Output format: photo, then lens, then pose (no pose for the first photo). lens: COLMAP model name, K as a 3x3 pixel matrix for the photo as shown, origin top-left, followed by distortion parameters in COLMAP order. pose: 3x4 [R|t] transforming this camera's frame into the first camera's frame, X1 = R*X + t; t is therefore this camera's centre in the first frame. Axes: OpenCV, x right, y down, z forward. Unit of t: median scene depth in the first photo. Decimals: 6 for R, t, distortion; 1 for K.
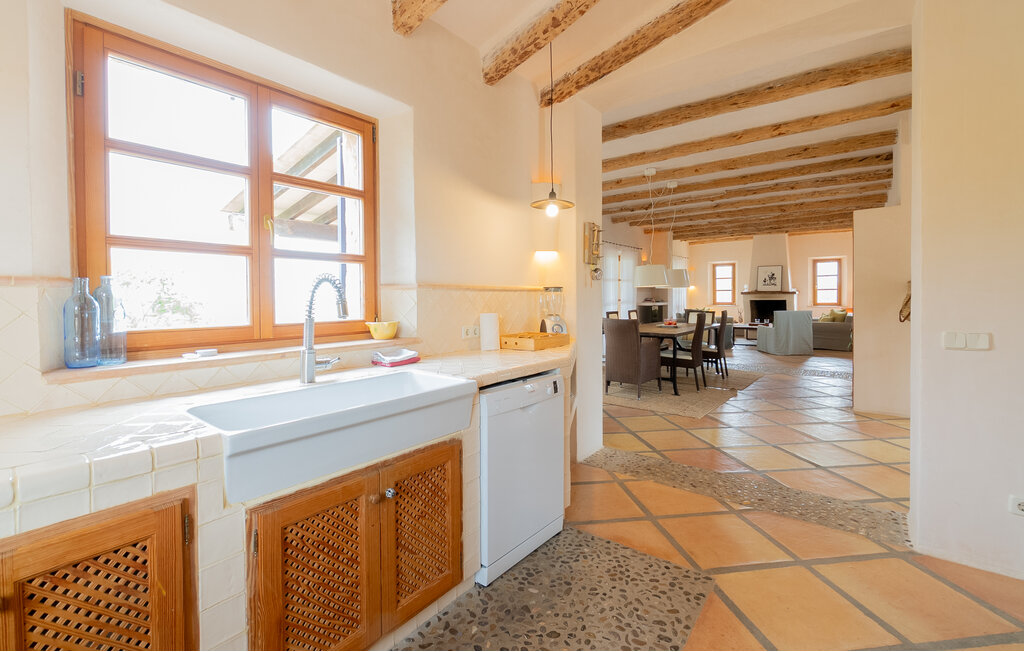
lens RADIAL K [[444.0, 0, 512.3], [0, 444.0, 301.3], [0, 0, 1]] dist [-0.000507, -0.001145]
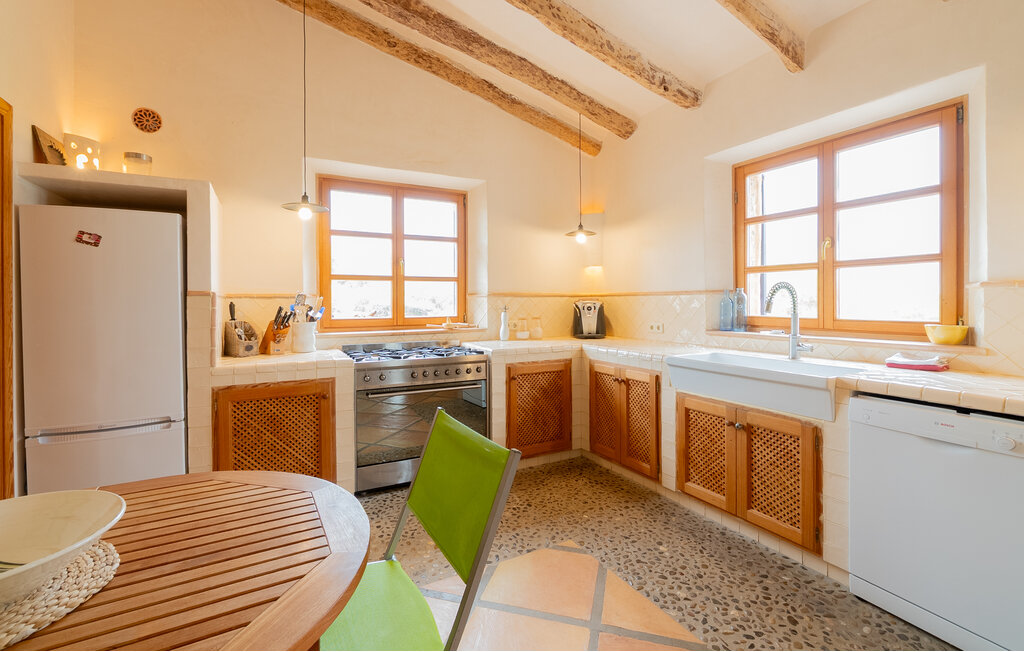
lens RADIAL K [[444.0, 0, 503.0], [0, 444.0, 306.1], [0, 0, 1]] dist [-0.000507, -0.001145]
pose [[-0.413055, 0.022673, -0.910424, 1.247357], [-0.001074, 0.999677, 0.025383, -0.021785], [0.910705, 0.011463, -0.412898, 0.756405]]
